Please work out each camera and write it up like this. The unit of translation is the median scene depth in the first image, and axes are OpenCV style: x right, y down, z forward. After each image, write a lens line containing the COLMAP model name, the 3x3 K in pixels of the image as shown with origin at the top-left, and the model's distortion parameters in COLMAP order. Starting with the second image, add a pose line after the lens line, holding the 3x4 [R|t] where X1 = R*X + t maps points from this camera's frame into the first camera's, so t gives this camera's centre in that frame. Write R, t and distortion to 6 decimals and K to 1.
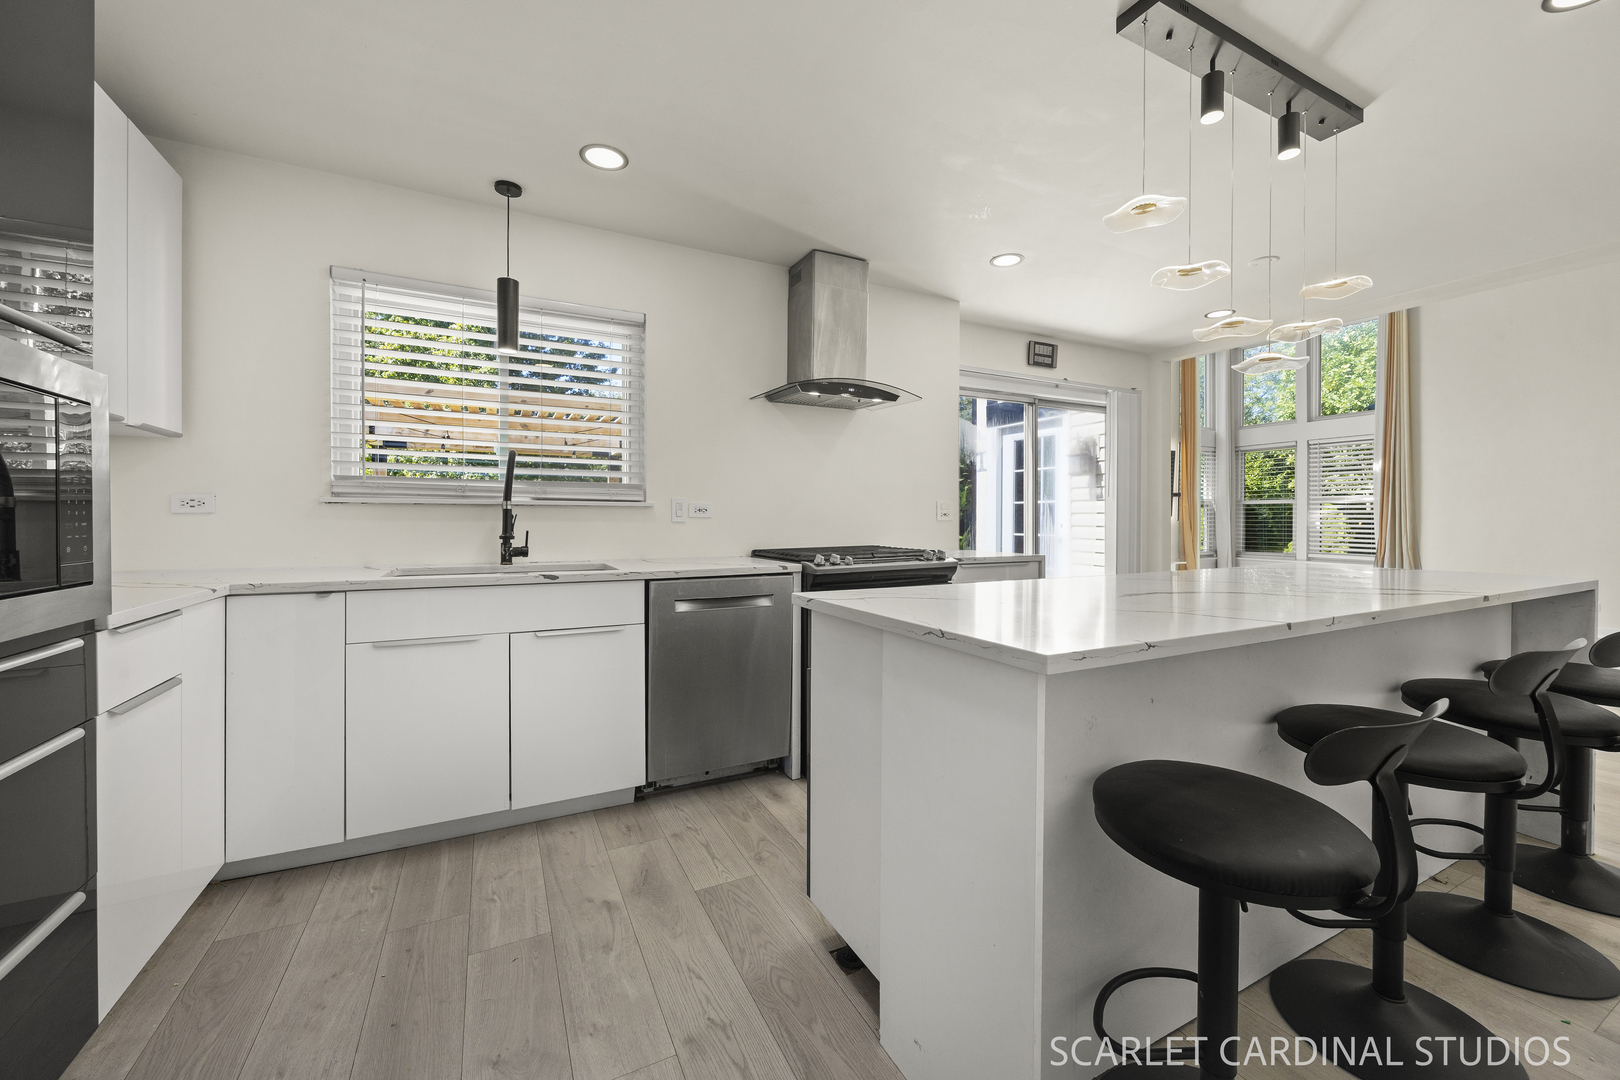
lens RADIAL K [[622.3, 0, 803.9], [0, 622.3, 527.8], [0, 0, 1]] dist [0.003780, -0.000041]
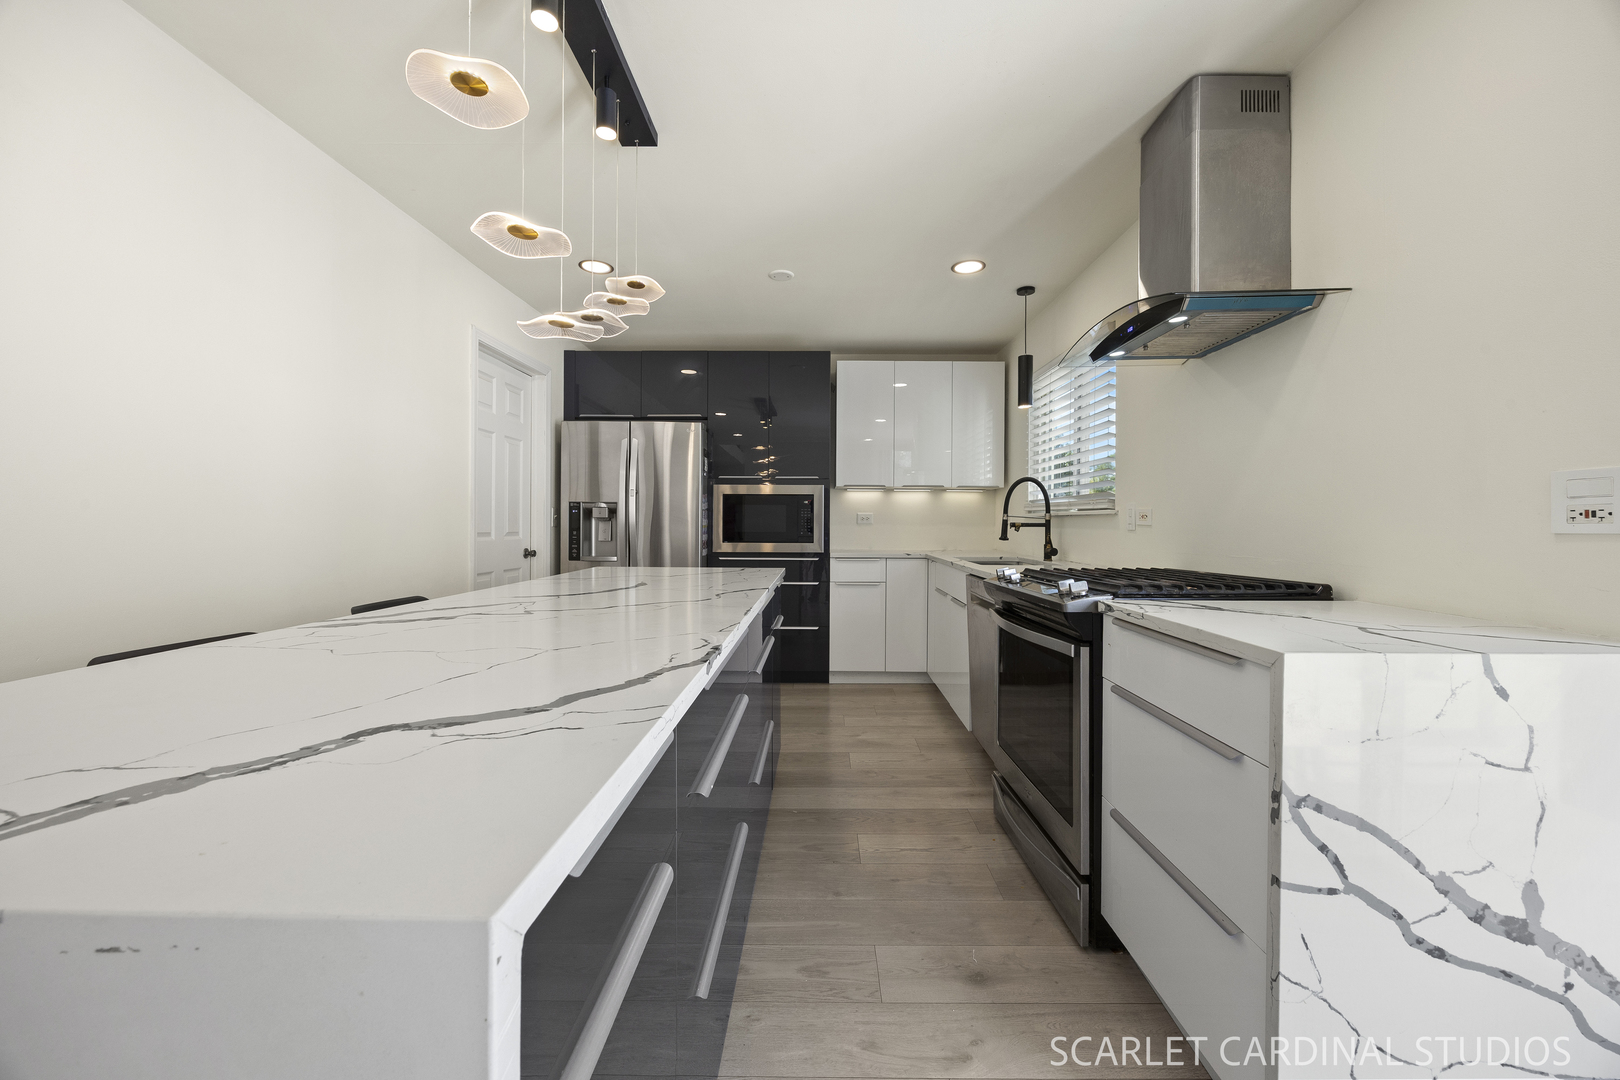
lens RADIAL K [[622.3, 0, 825.8], [0, 622.3, 523.6], [0, 0, 1]] dist [0.003780, -0.000041]
pose [[-0.442628, -0.006326, -0.896683, 0.914735], [-0.016076, 0.999870, 0.000882, -0.014381], [0.896561, 0.014805, -0.442672, 1.145934]]
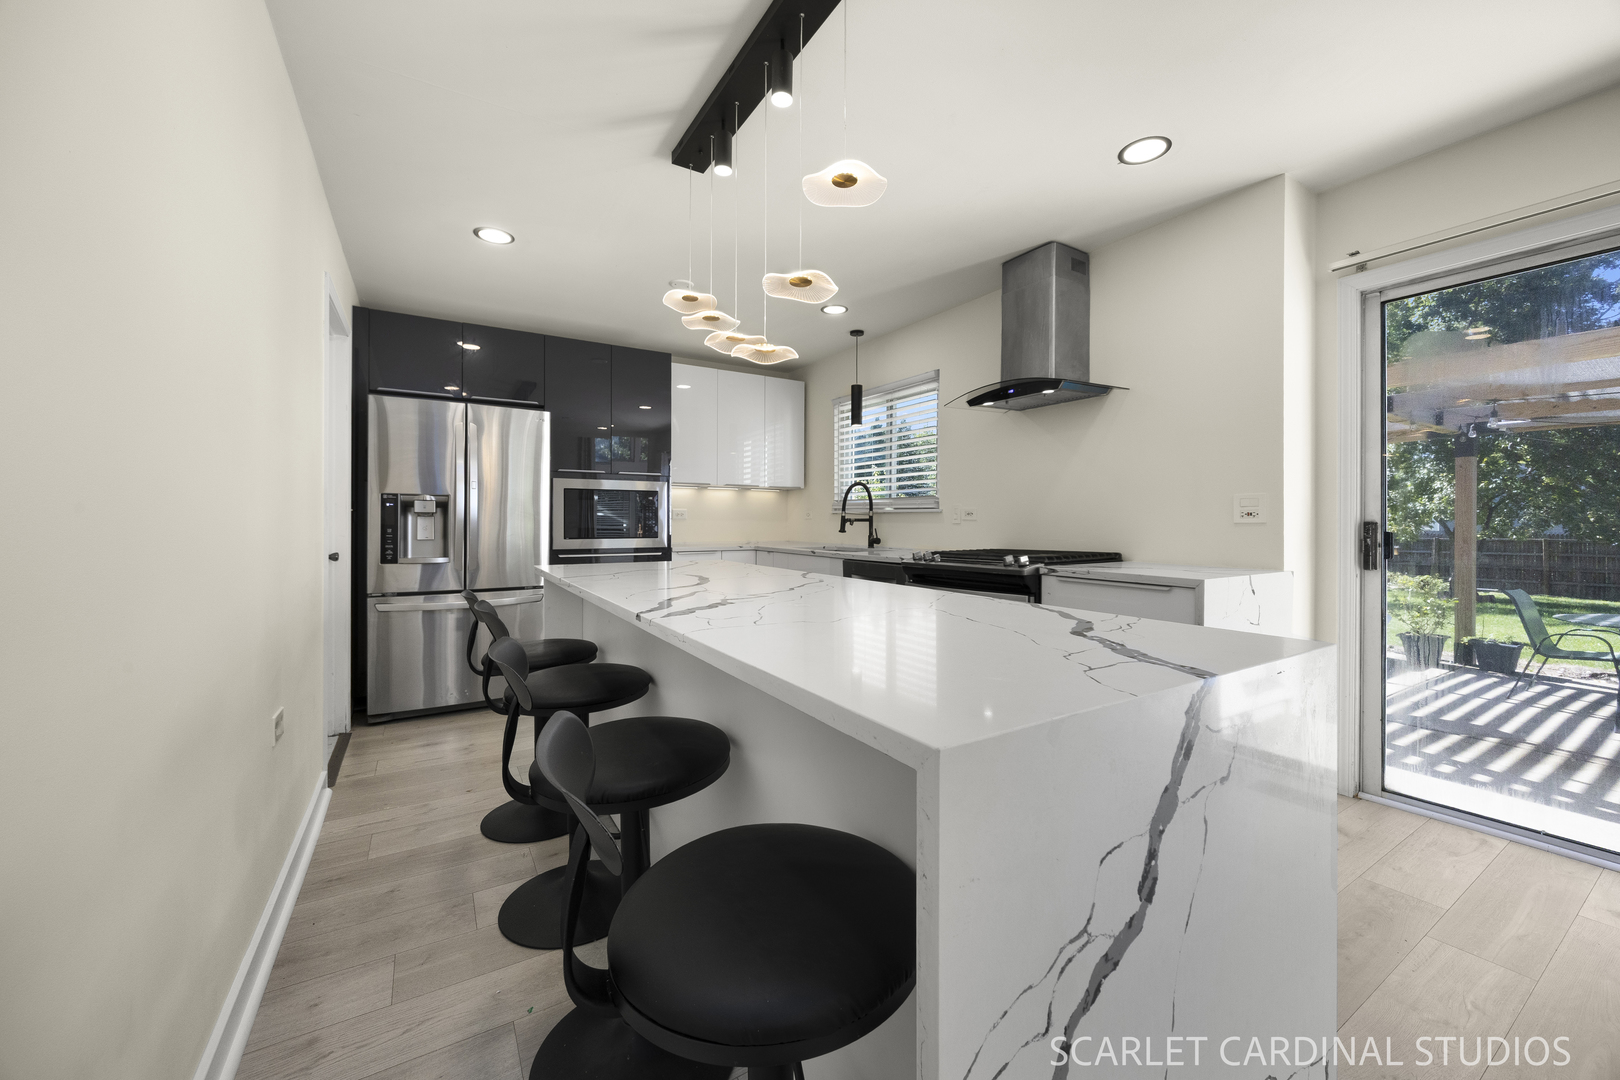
lens RADIAL K [[622.3, 0, 832.4], [0, 622.3, 527.0], [0, 0, 1]] dist [0.003780, -0.000041]
pose [[0.110692, 0.007319, -0.993828, 1.180514], [-0.013289, 0.999894, 0.005884, -0.007395], [0.993766, 0.012556, 0.110778, 0.695403]]
